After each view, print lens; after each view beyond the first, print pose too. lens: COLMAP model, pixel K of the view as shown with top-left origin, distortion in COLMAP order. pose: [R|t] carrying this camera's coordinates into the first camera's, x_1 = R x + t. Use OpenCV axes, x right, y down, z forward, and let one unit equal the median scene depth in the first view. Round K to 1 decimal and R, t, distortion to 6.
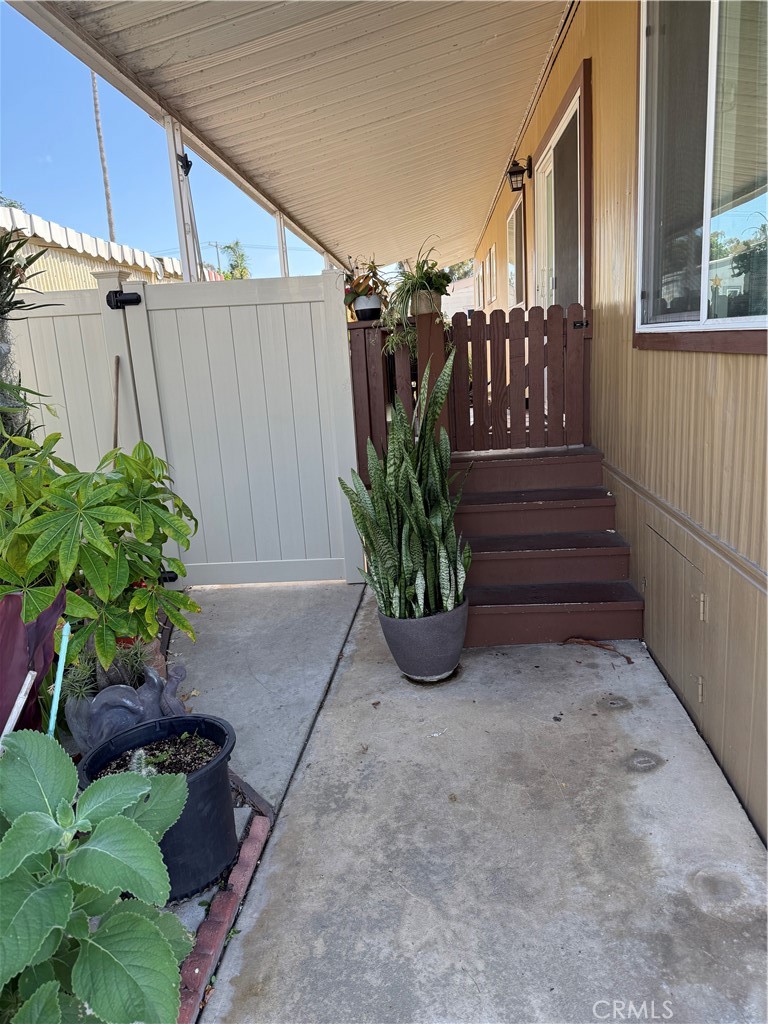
lens RADIAL K [[712.8, 0, 384.9], [0, 712.8, 503.9], [0, 0, 1]] dist [0.080697, -0.129309]
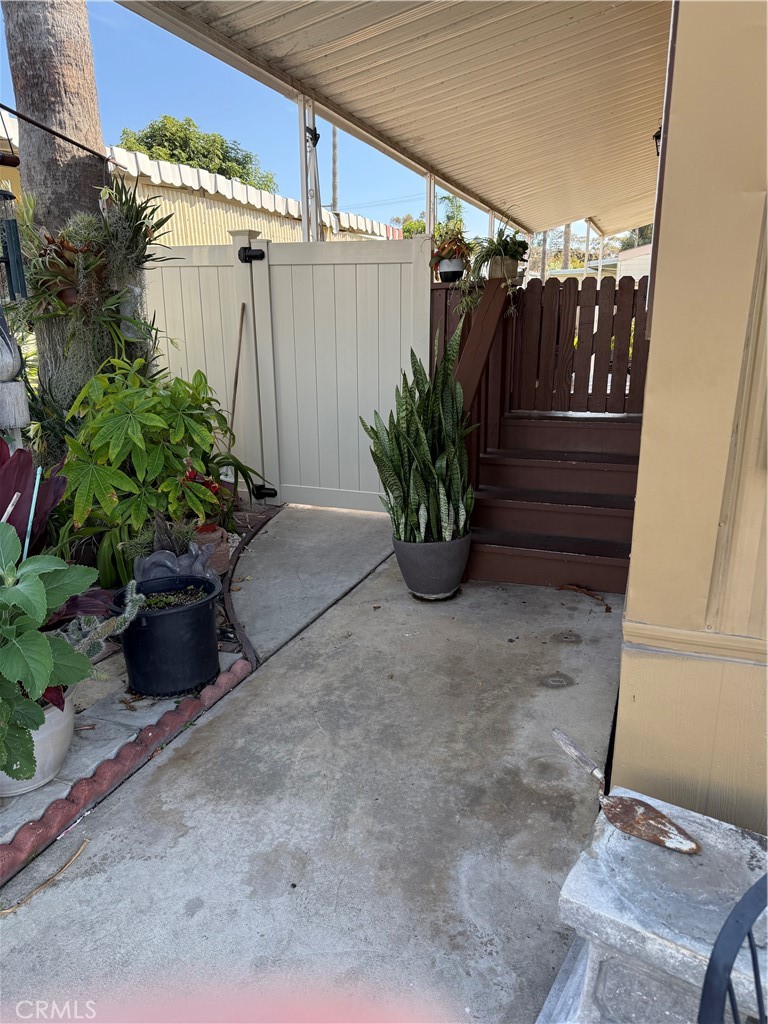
lens RADIAL K [[706.5, 0, 384.0], [0, 706.5, 512.0], [0, 0, 1]] dist [0.089477, -0.175229]
pose [[0.958207, 0.131014, -0.254311, 0.270754], [-0.112517, 0.989919, 0.086027, 0.014326], [0.263018, -0.053818, 0.963289, -0.133708]]
